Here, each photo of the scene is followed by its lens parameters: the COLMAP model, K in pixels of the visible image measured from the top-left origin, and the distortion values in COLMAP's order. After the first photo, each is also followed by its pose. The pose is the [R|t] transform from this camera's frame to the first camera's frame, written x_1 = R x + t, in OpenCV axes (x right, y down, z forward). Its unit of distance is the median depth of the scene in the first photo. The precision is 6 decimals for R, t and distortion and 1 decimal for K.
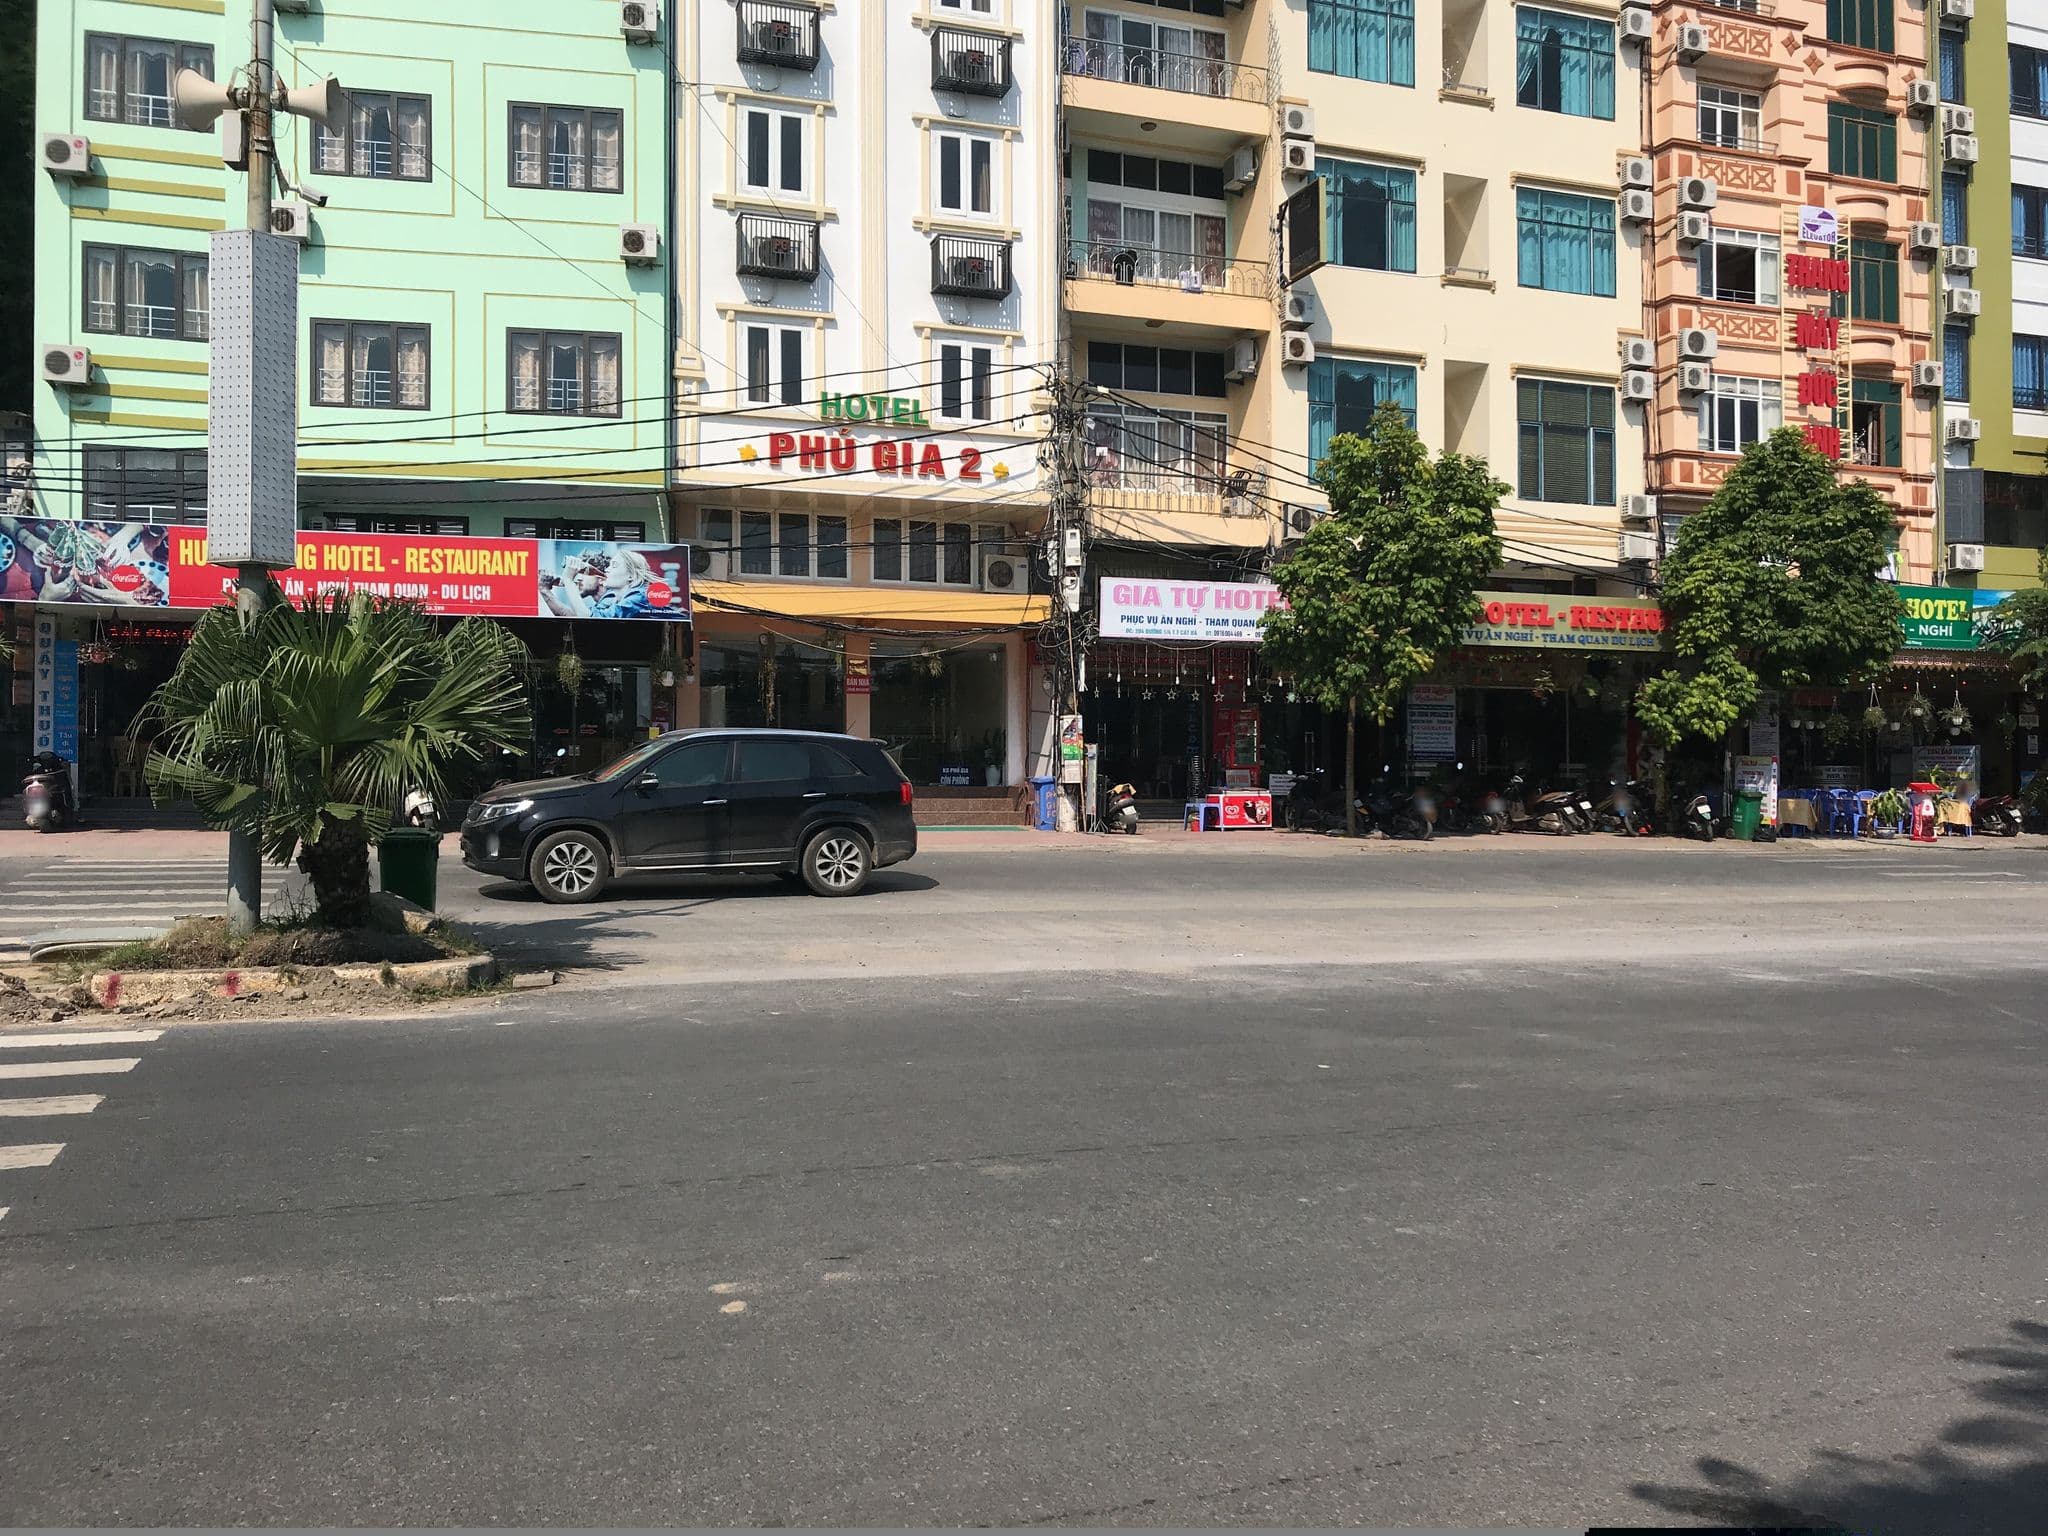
lens RADIAL K [[1638.9, 0, 1024.0], [0, 1638.9, 768.0], [0, 0, 1]] dist [0.013099, -0.017758]
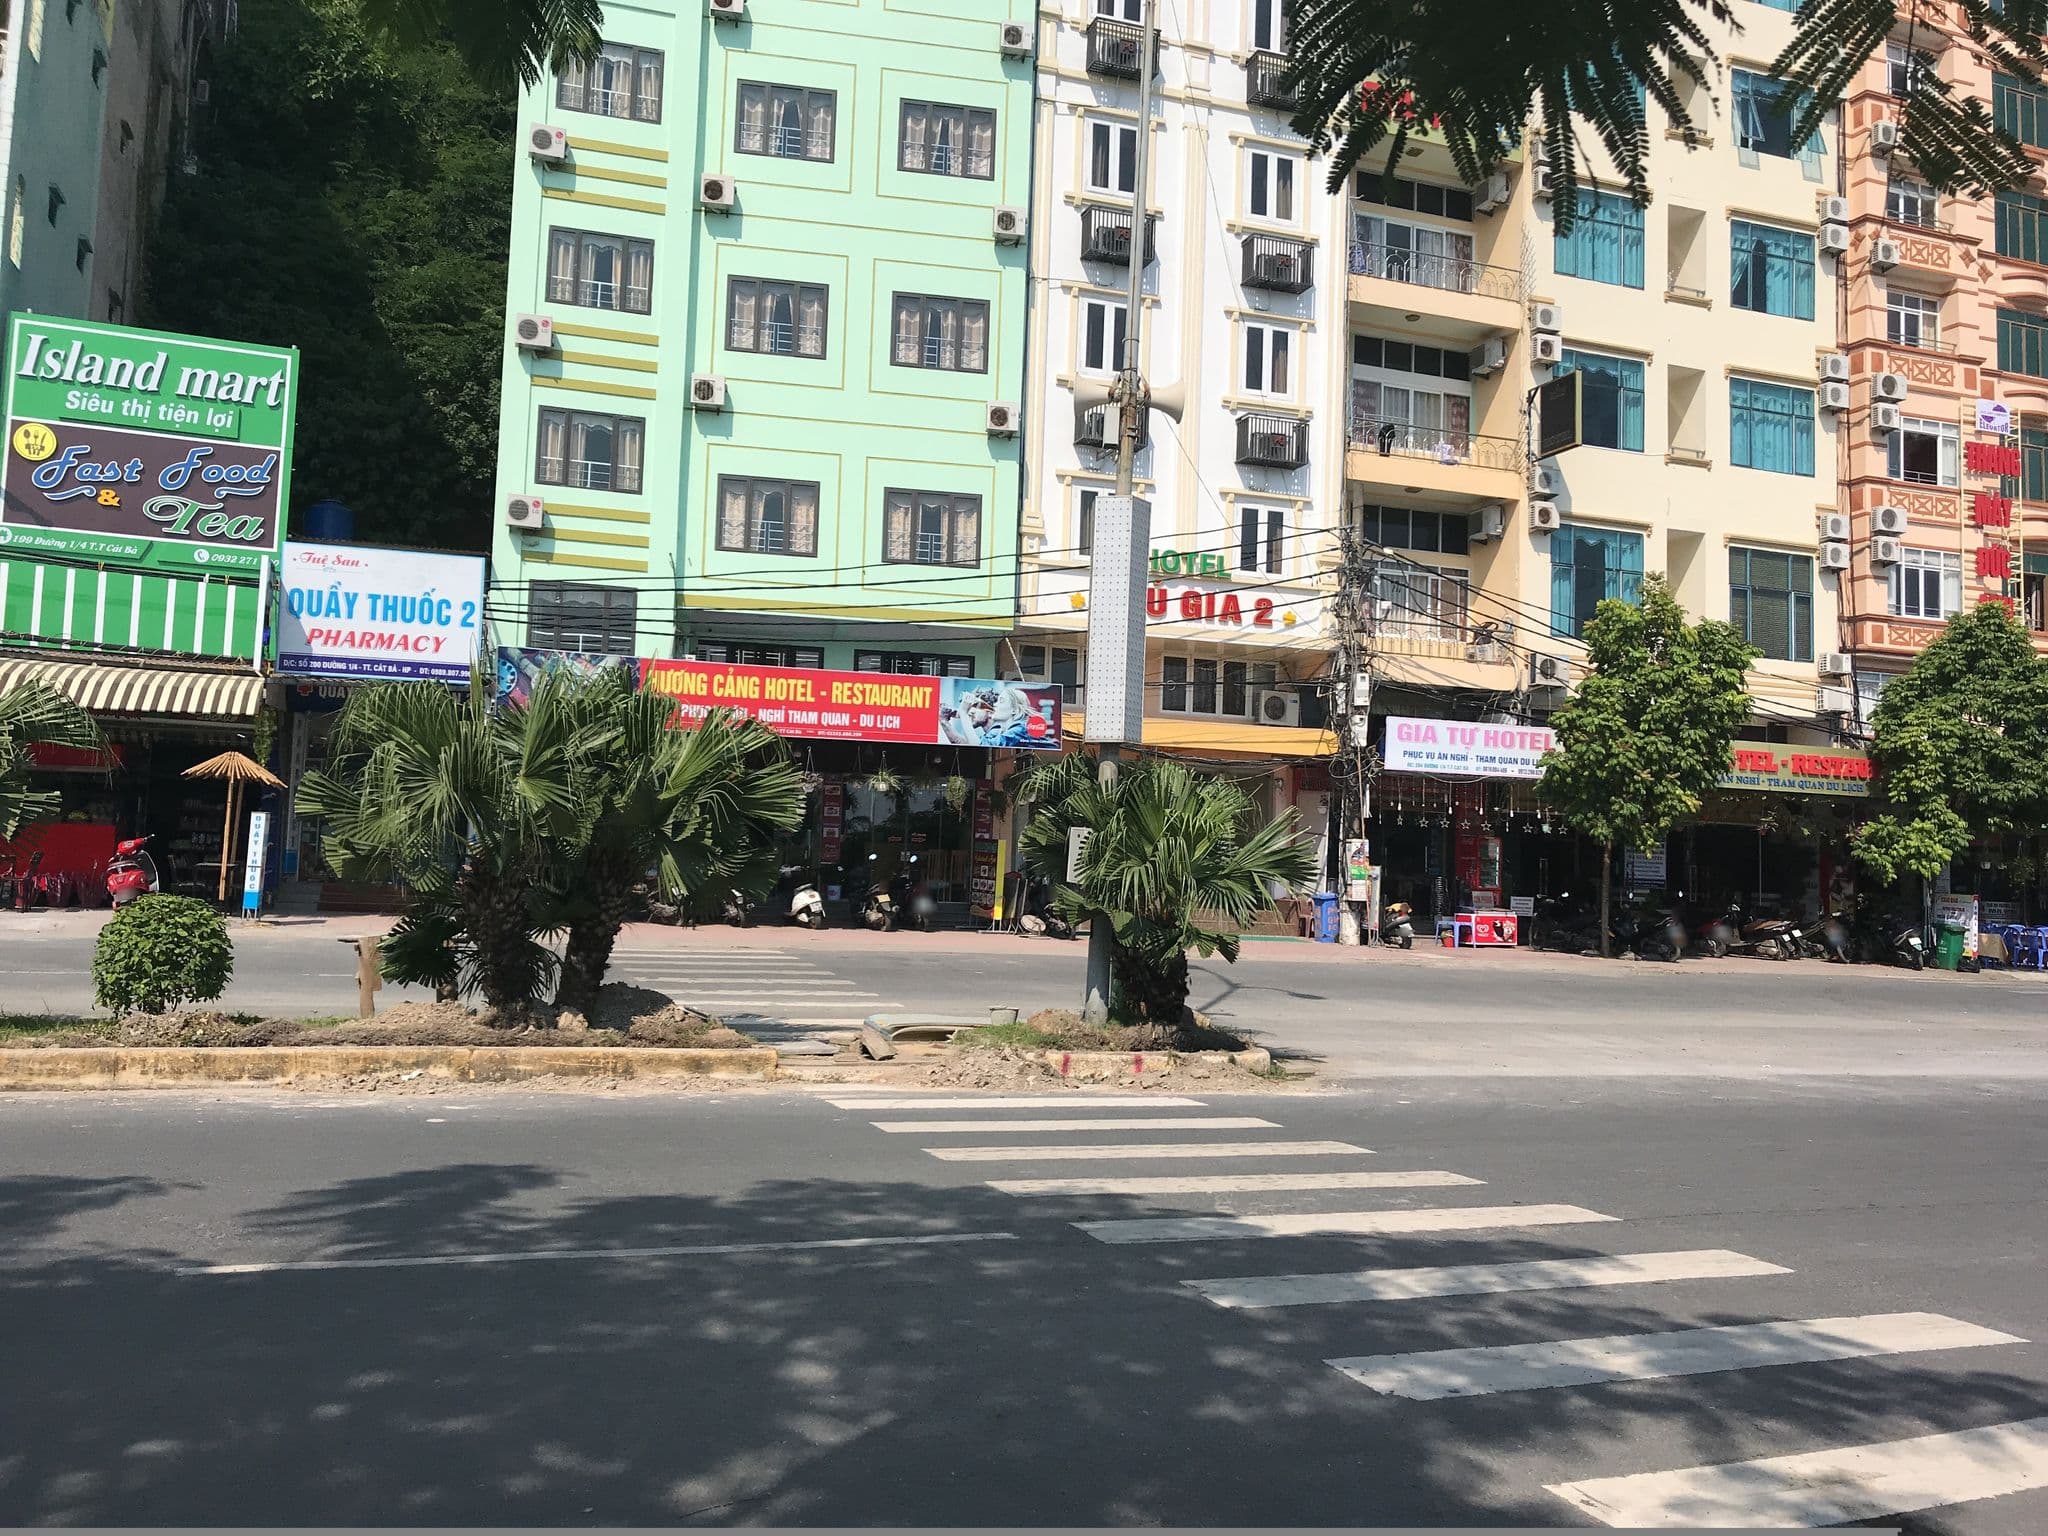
lens RADIAL K [[1638.9, 0, 1024.0], [0, 1638.9, 768.0], [0, 0, 1]] dist [0.013099, -0.017758]
pose [[0.999558, 0.029726, 0.000332, -0.193911], [-0.029653, 0.997778, -0.059660, -0.007547], [-0.002105, 0.059624, 0.998219, -0.113637]]
